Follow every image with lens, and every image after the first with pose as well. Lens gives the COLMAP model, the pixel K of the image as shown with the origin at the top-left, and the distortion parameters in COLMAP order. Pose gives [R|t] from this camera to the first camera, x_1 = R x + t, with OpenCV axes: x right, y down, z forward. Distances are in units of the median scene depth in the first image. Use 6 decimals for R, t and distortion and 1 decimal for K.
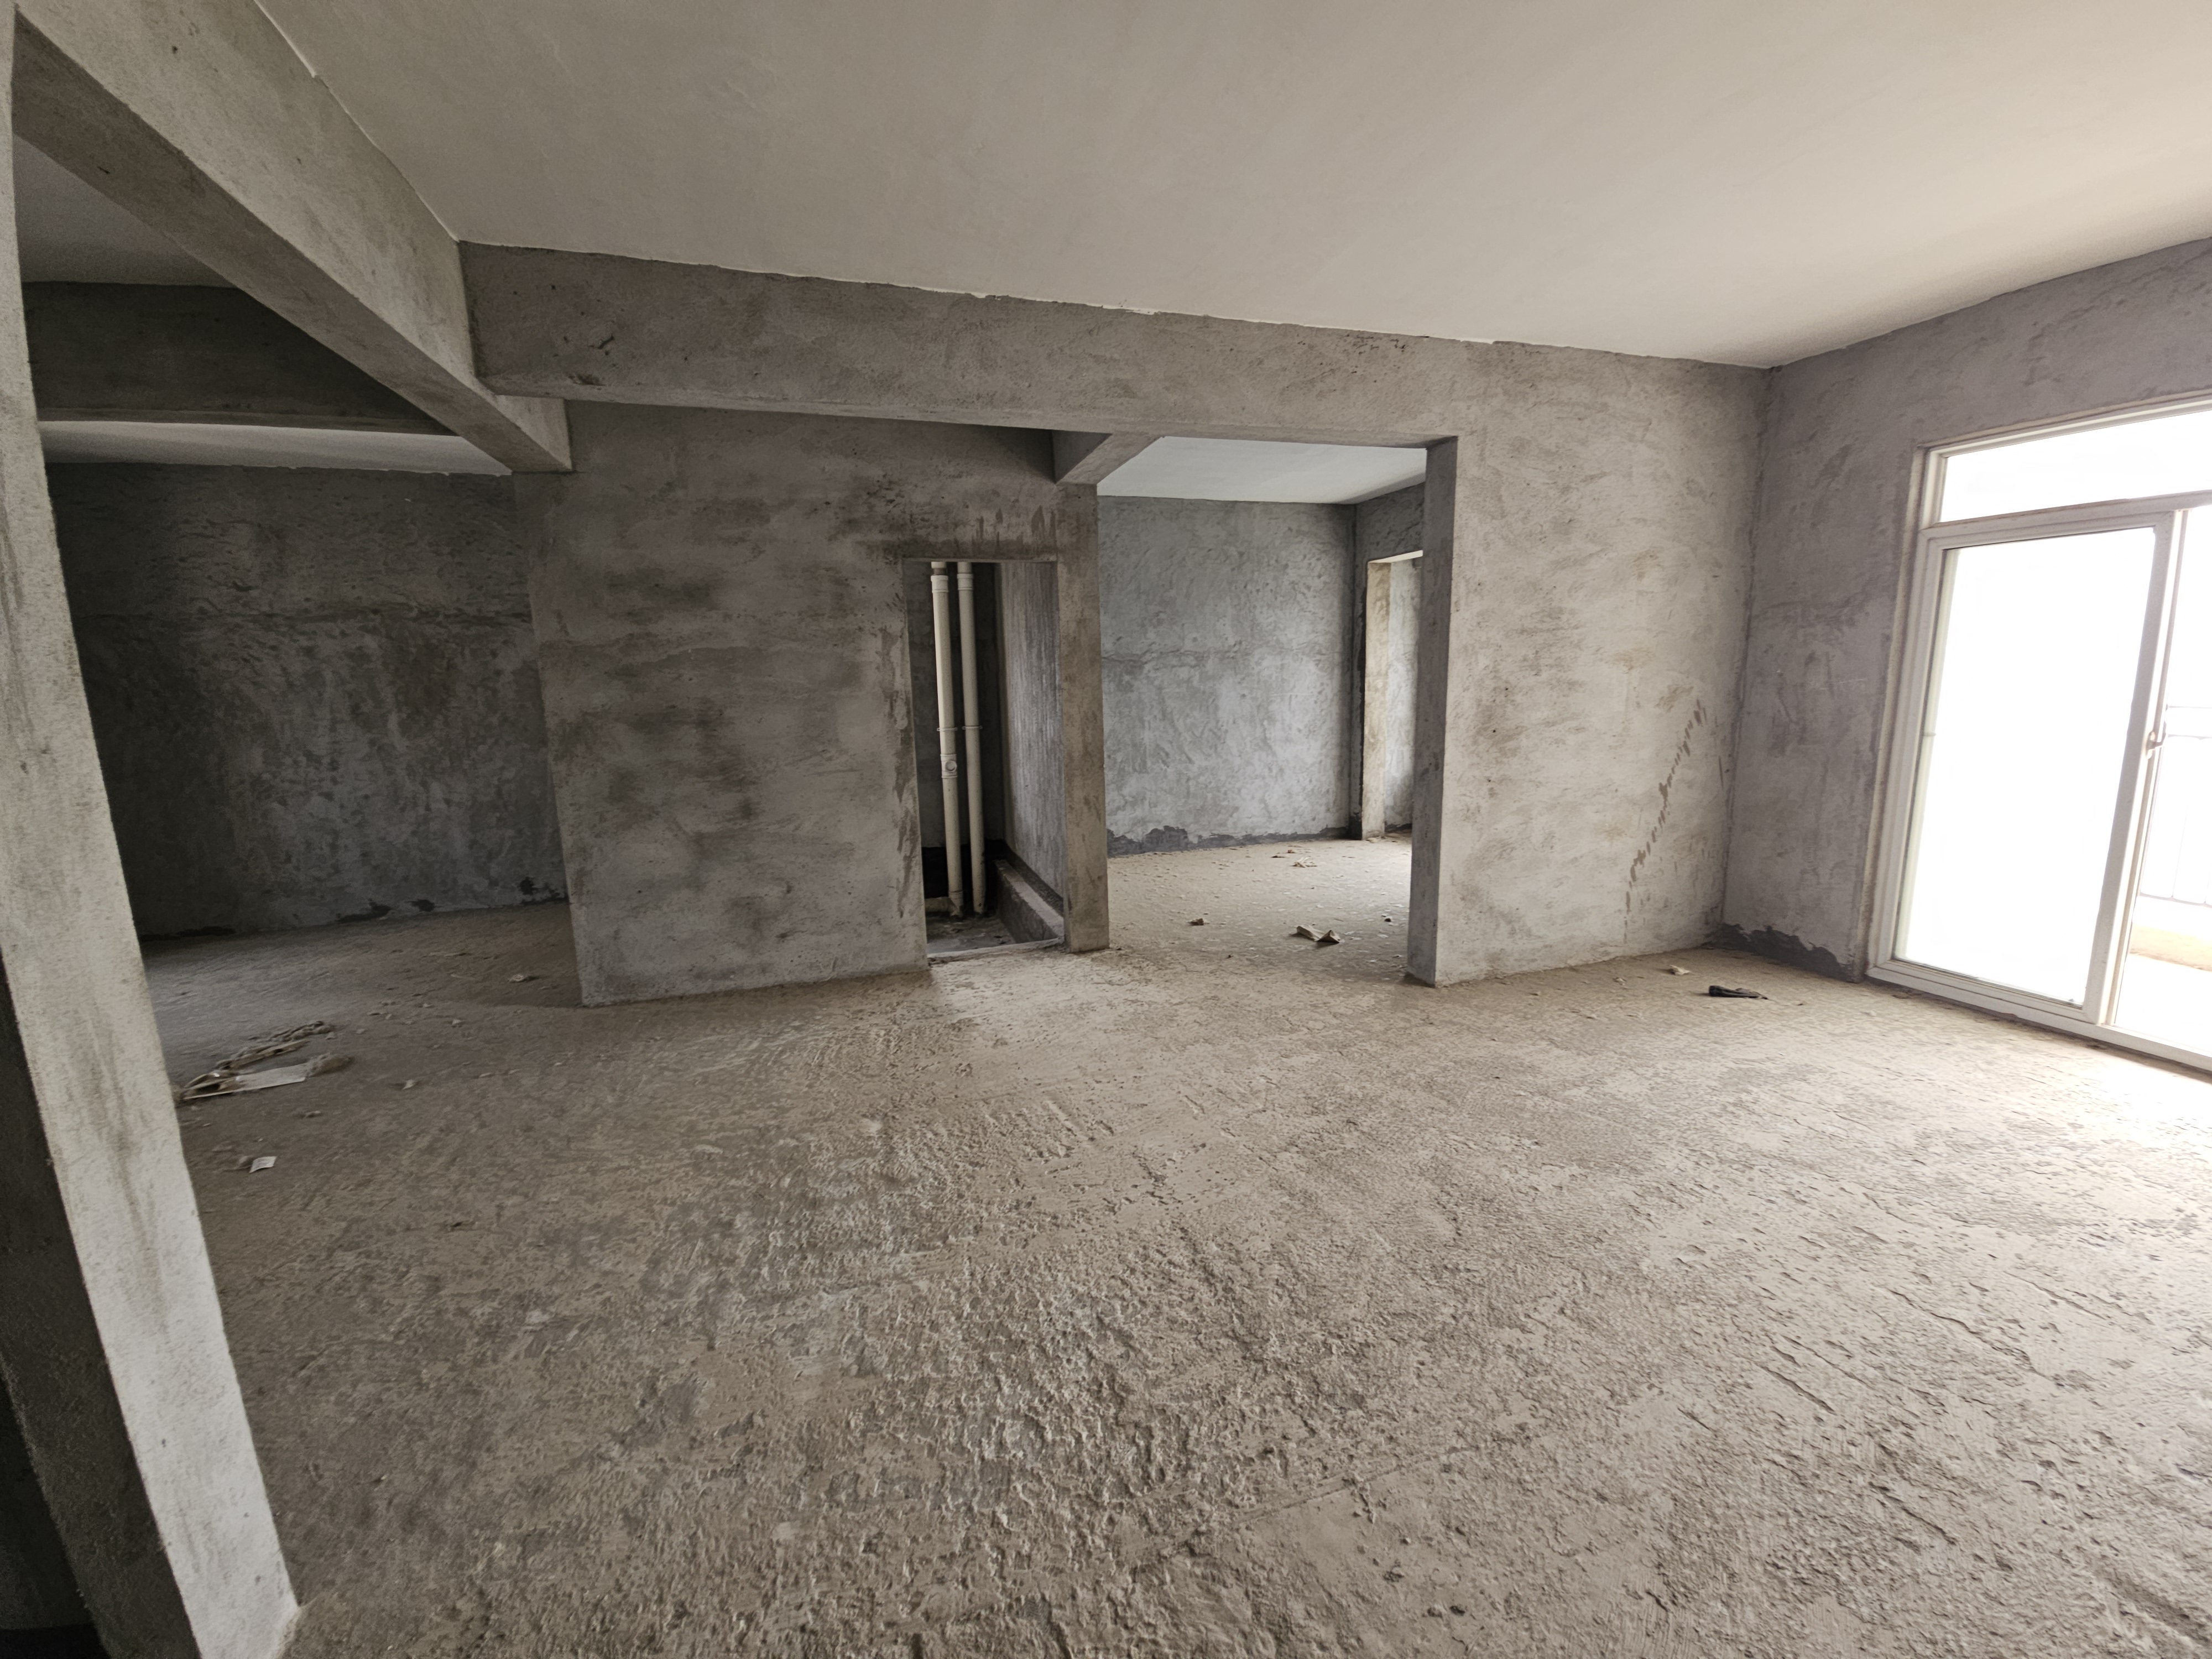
lens RADIAL K [[896.5, 0, 1102.5], [0, 896.5, 833.5], [0, 0, 1]] dist [0.000595, -0.002686]
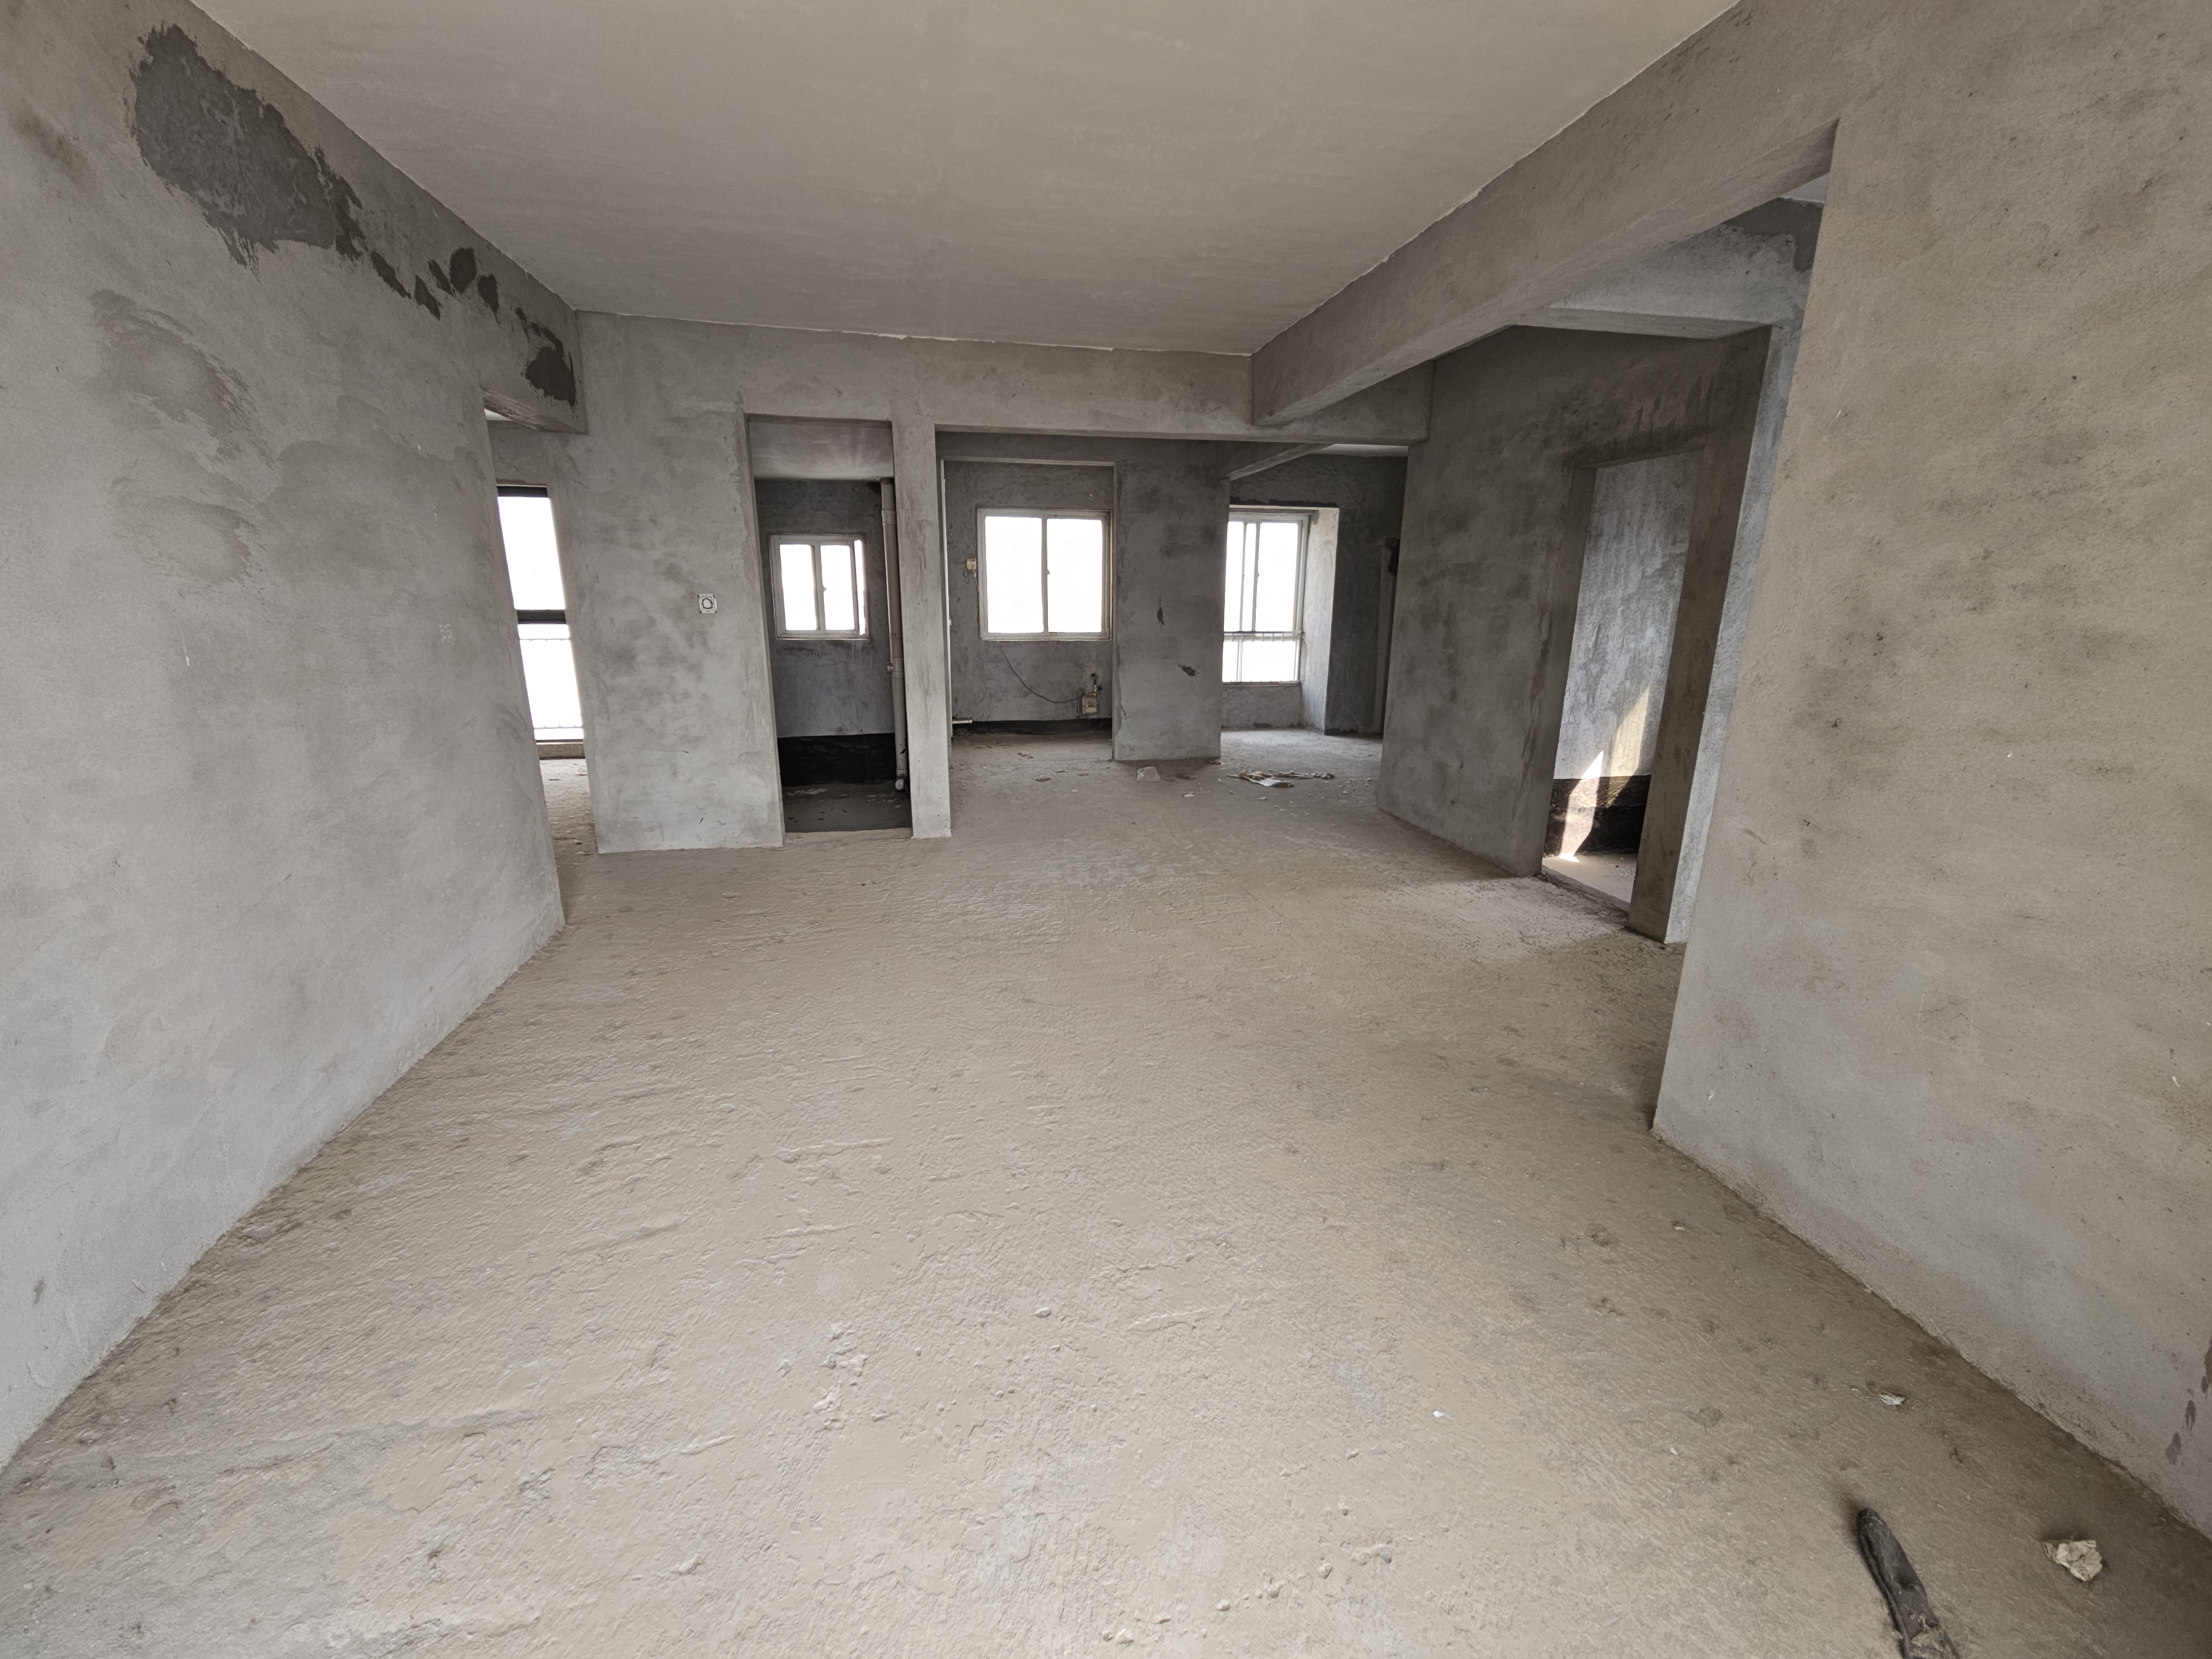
lens RADIAL K [[896.5, 0, 1111.1], [0, 896.5, 836.4], [0, 0, 1]] dist [0.000595, -0.002686]
pose [[-0.100725, 0.280026, -0.954694, 0.820783], [-0.175298, 0.939566, 0.294084, -0.113082], [0.979349, 0.196978, -0.045549, 0.562713]]
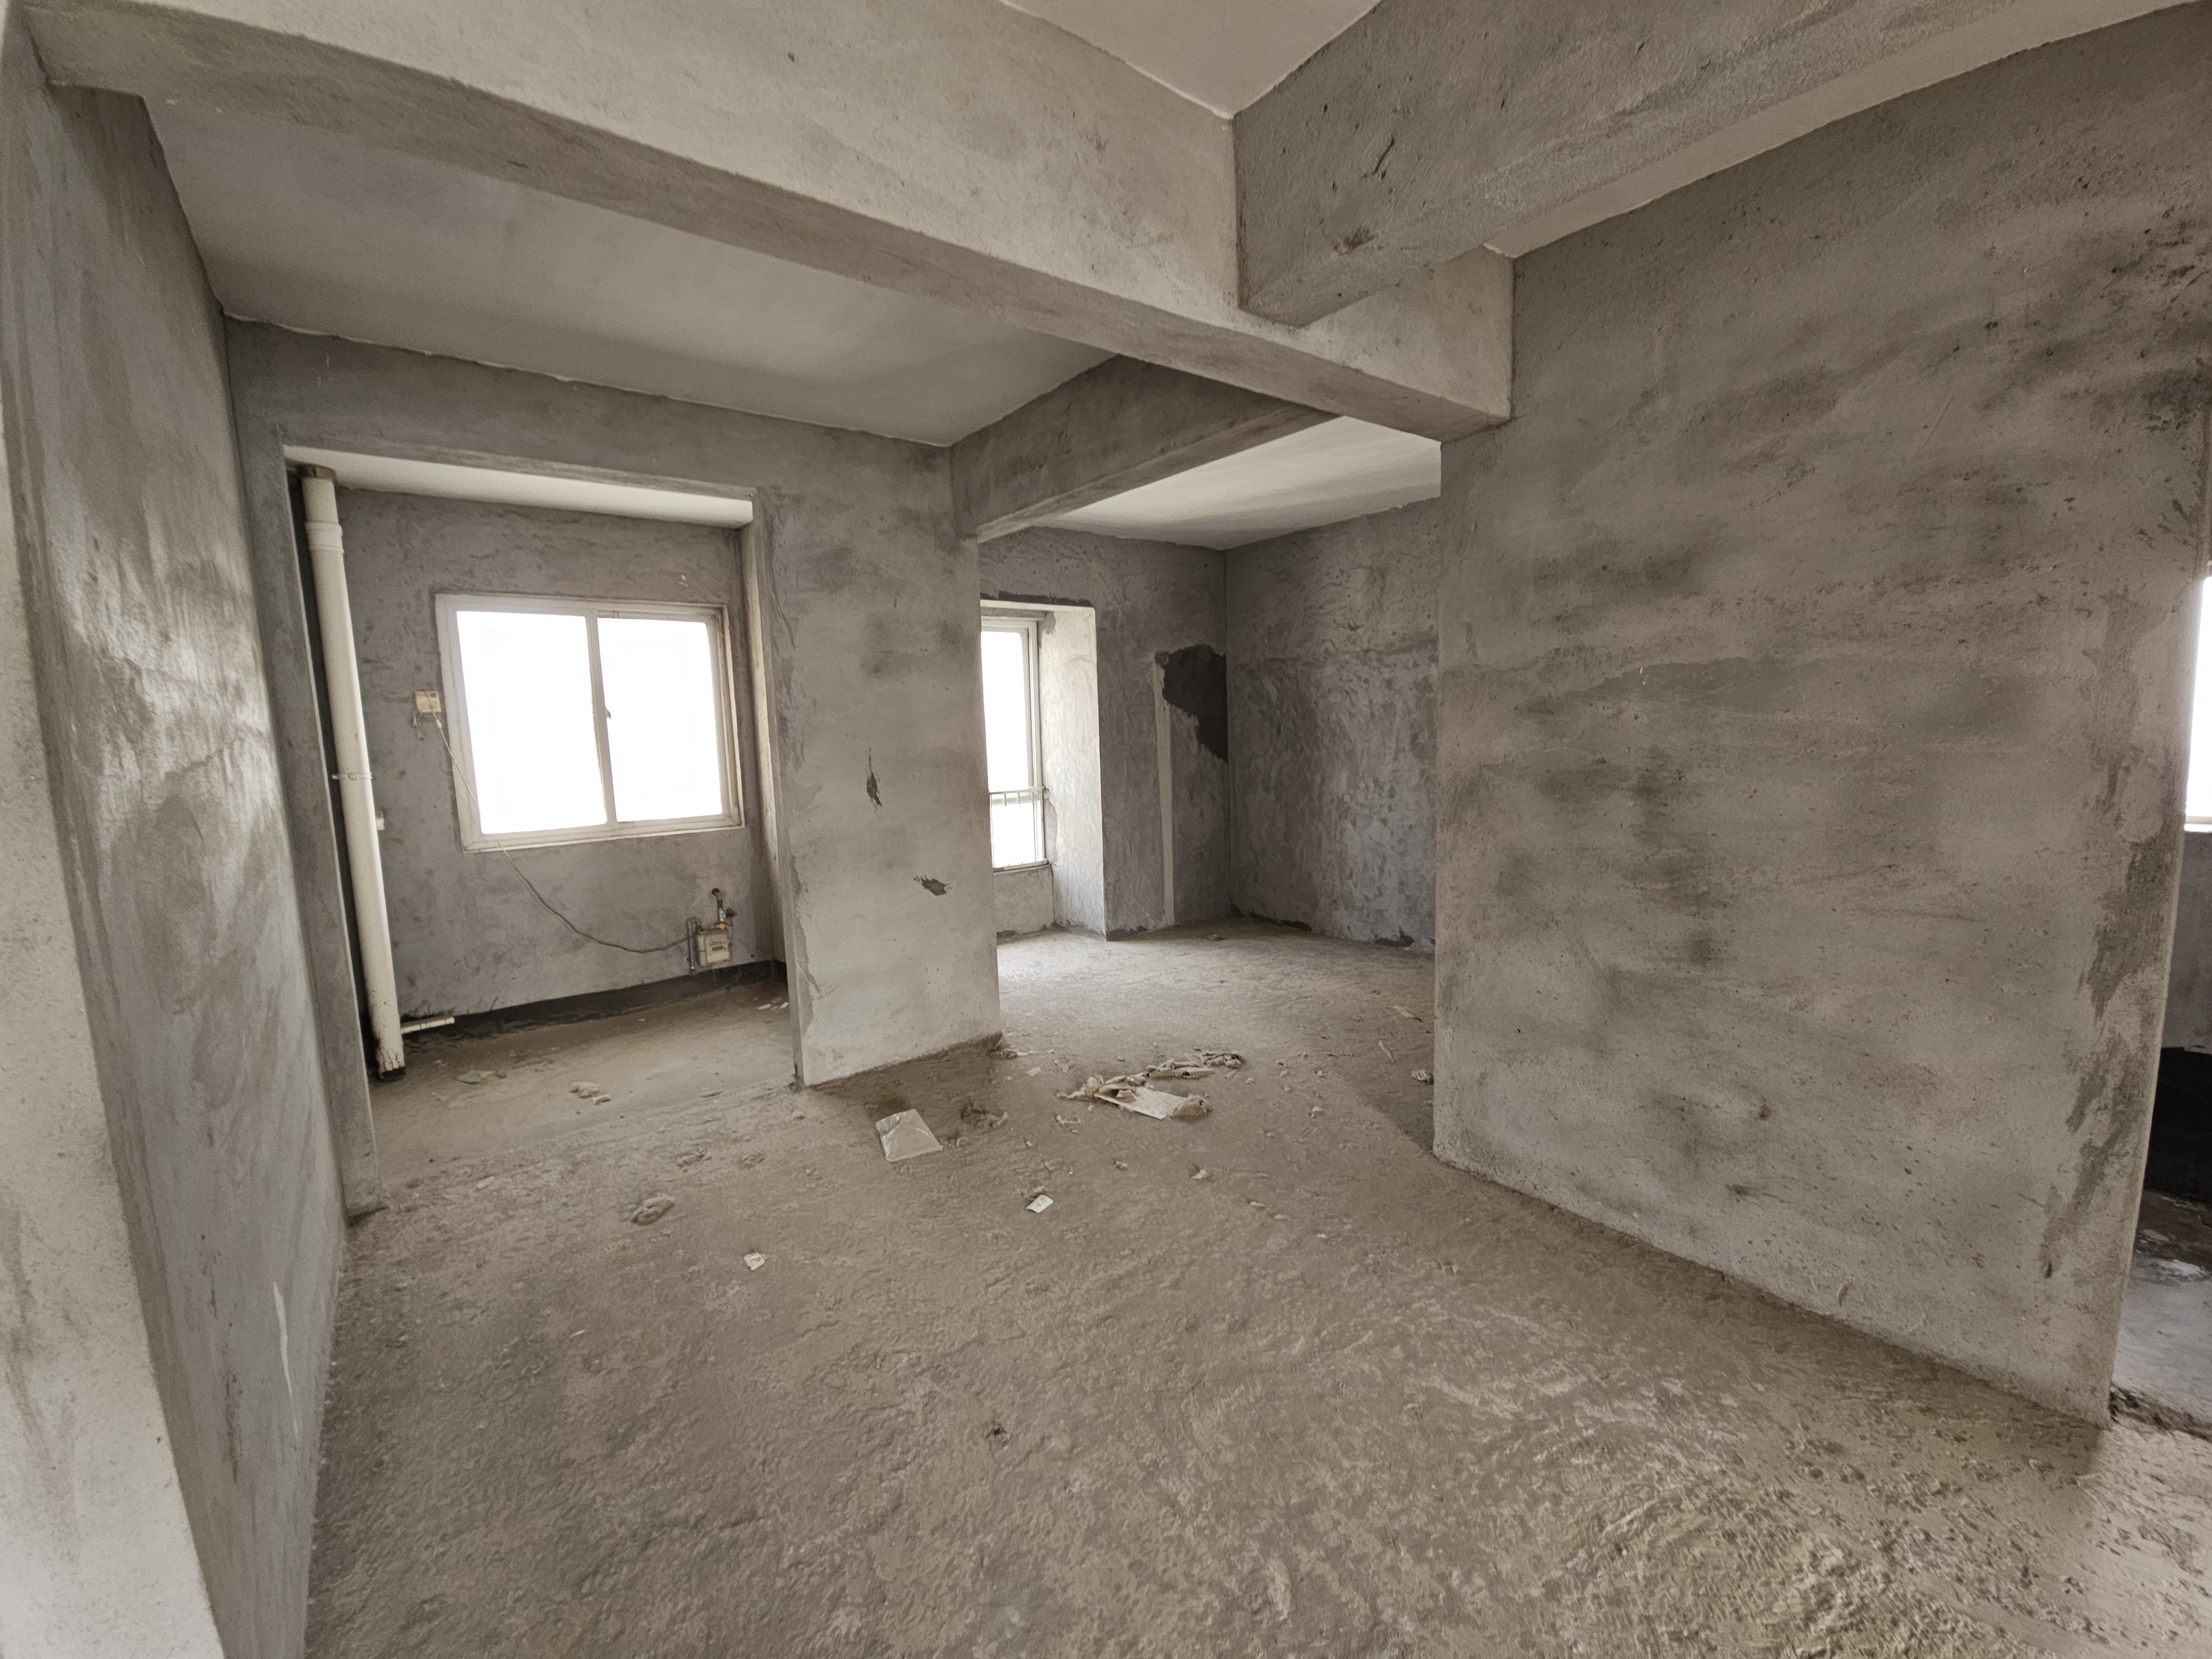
lens RADIAL K [[896.5, 0, 1108.1], [0, 896.5, 833.0], [0, 0, 1]] dist [0.000595, -0.002686]
pose [[0.348164, 0.124018, -0.929194, -0.013561], [-0.138463, 0.987142, 0.079870, -0.082191], [0.927152, 0.100851, 0.360859, 0.401584]]
